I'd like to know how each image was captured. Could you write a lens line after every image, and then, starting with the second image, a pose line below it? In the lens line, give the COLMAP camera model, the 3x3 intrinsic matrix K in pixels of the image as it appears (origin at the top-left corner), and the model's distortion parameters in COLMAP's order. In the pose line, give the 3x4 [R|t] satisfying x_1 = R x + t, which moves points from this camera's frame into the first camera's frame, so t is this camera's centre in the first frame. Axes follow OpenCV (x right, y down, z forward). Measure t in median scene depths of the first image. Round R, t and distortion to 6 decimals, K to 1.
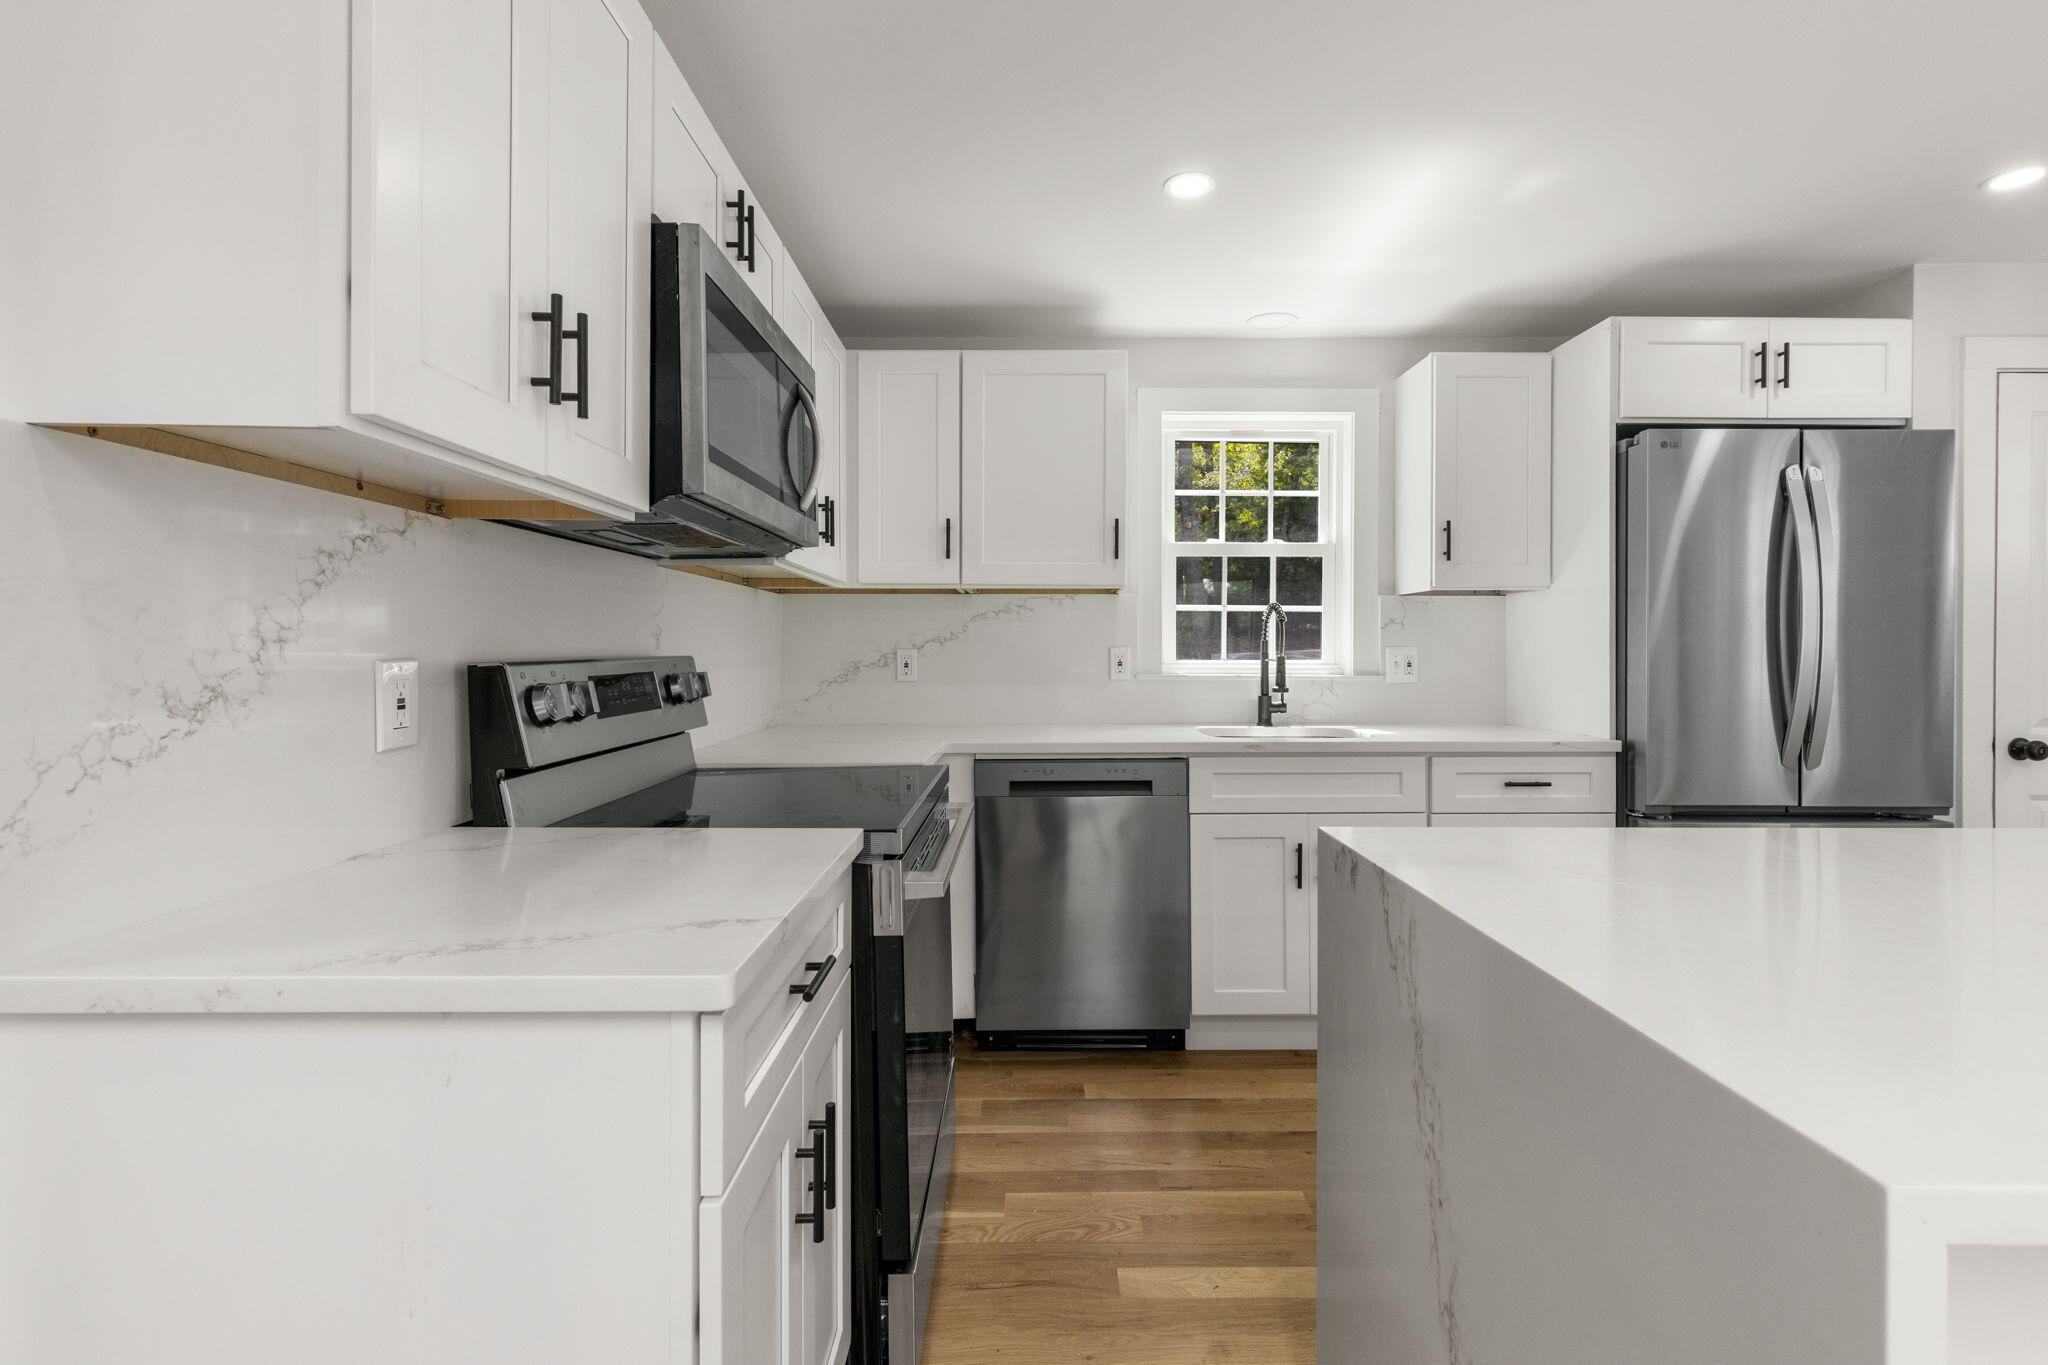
lens RADIAL K [[941.9, 0, 1034.4], [0, 941.9, 654.1], [0, 0, 1]] dist [0.006036, -0.000215]
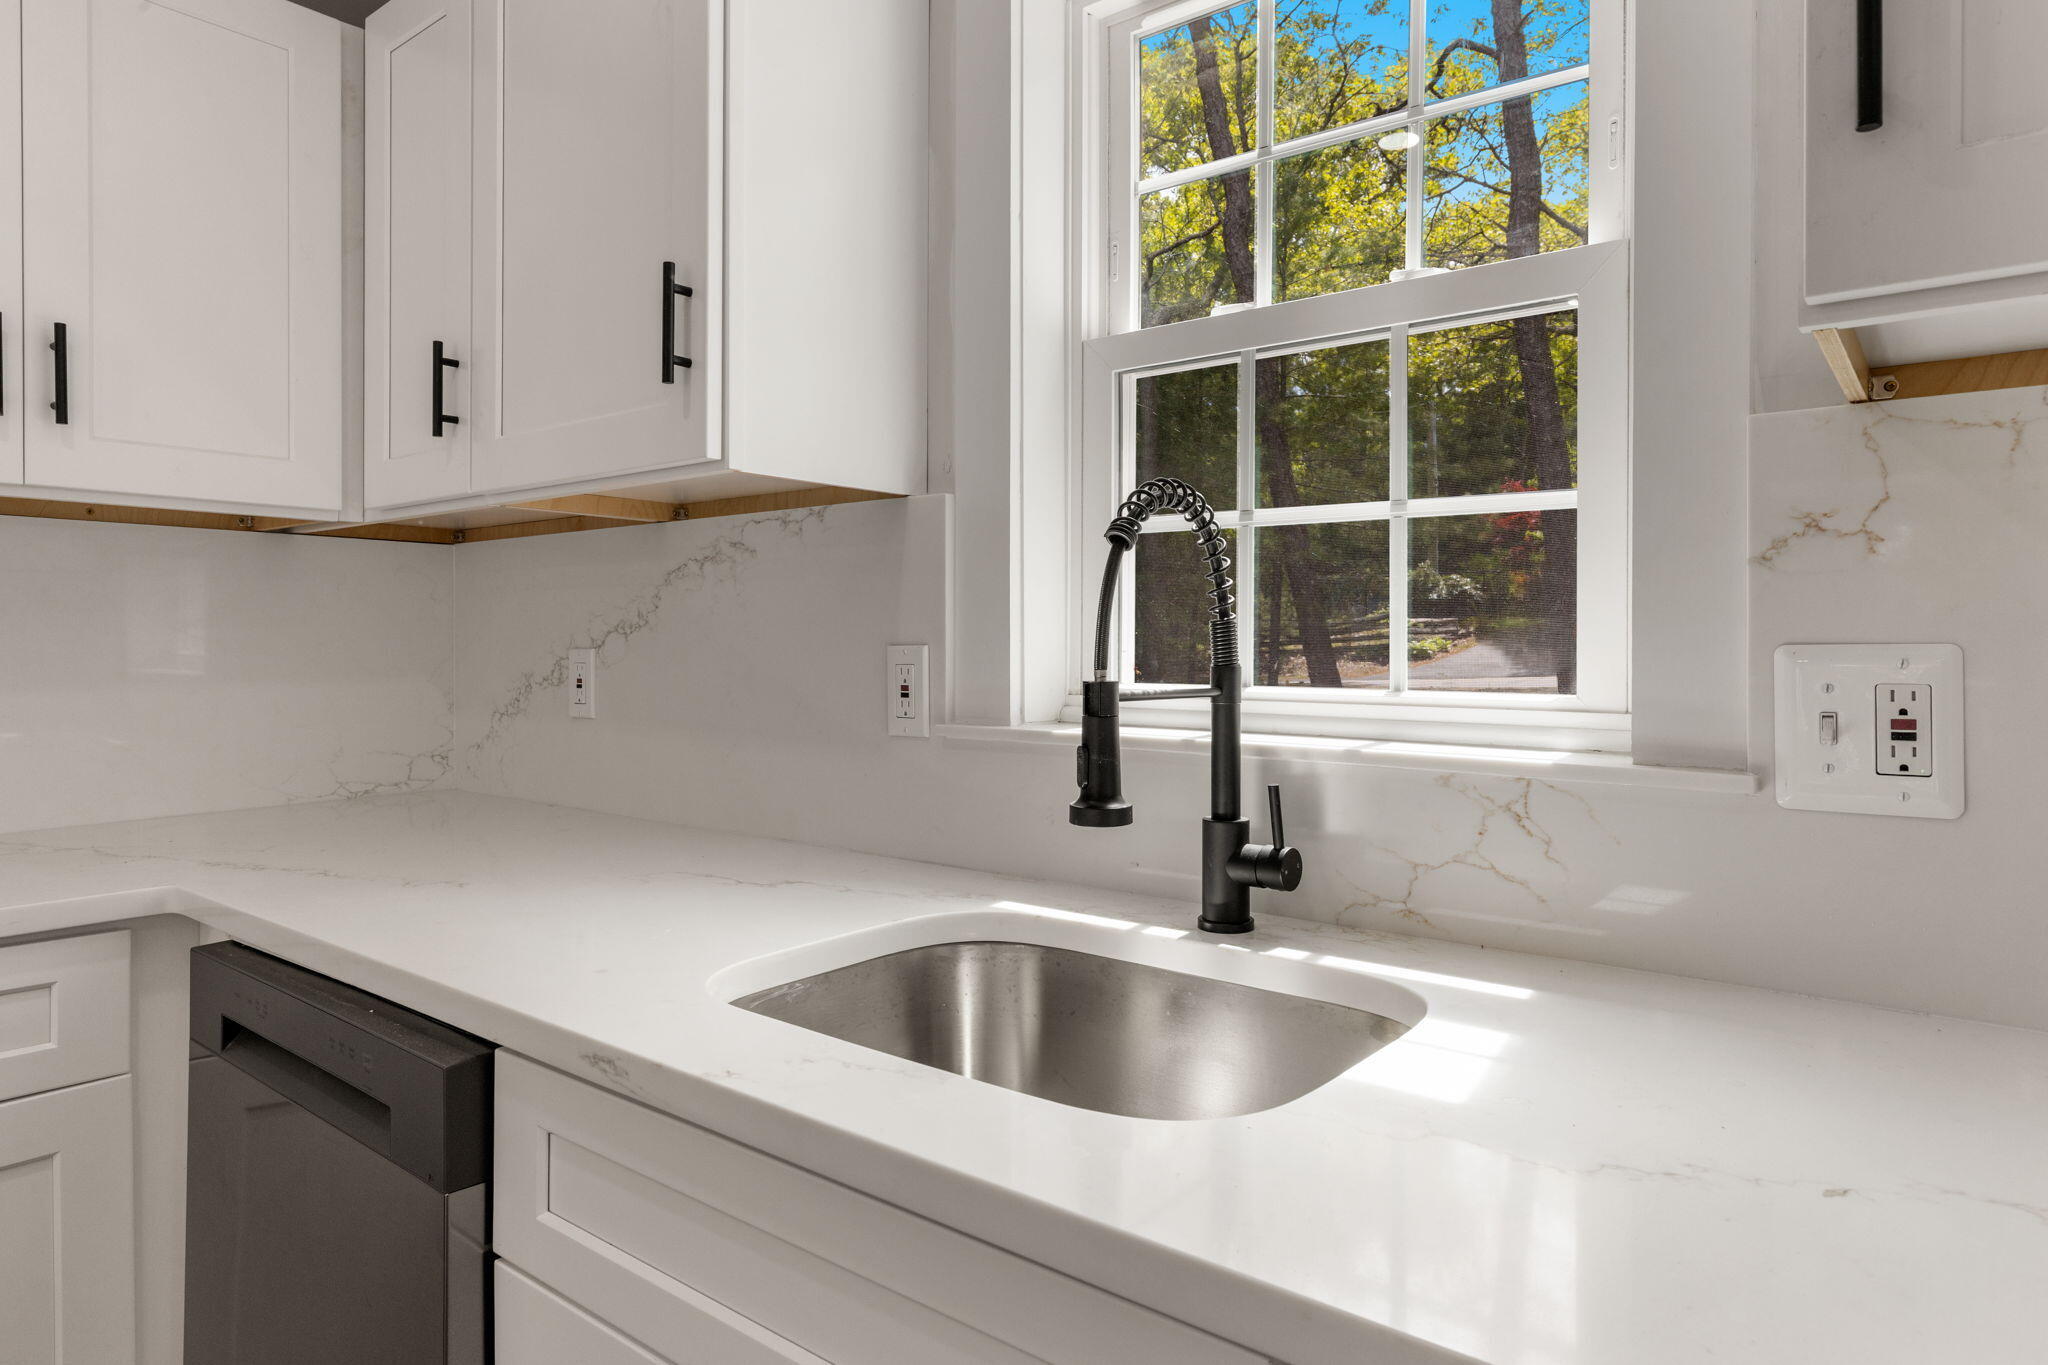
lens RADIAL K [[1209.6, 0, 1044.2], [0, 1209.6, 651.4], [0, 0, 1]] dist [0.001140, -0.000520]
pose [[0.783000, 0.003700, -0.622011, 0.414792], [-0.009771, 0.999932, -0.006352, -0.002443], [0.621945, 0.011051, 0.782983, 0.676095]]
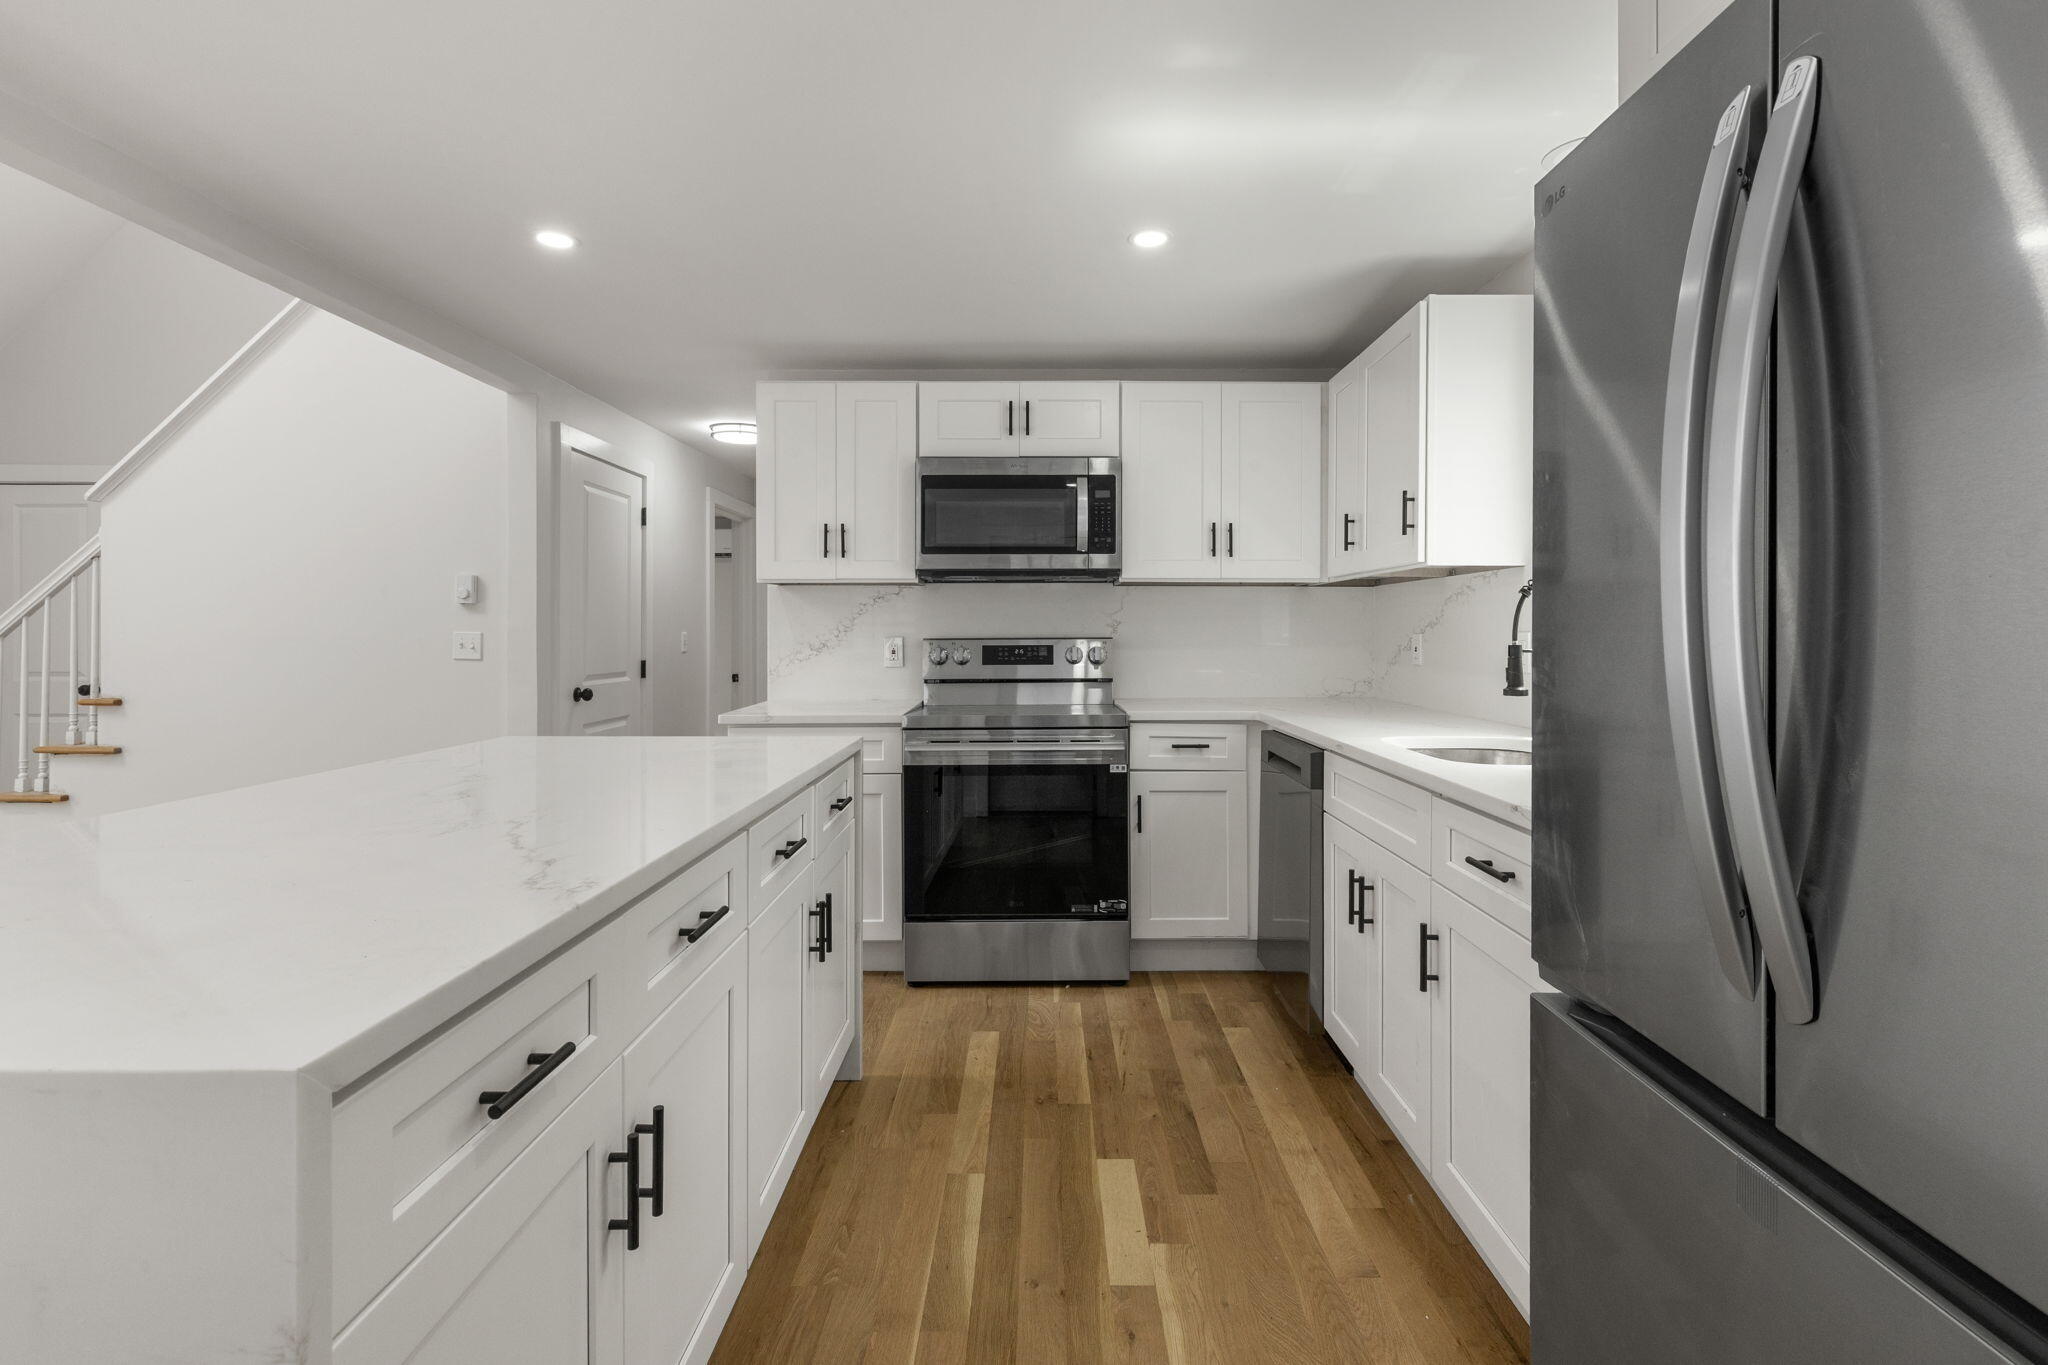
lens RADIAL K [[941.9, 0, 1026.4], [0, 941.9, 634.5], [0, 0, 1]] dist [0.006036, -0.000215]
pose [[-0.015308, 0.000571, -0.999883, 0.904370], [-0.006123, 0.999981, 0.000665, -0.002465], [0.999864, 0.006133, -0.015304, 0.589472]]
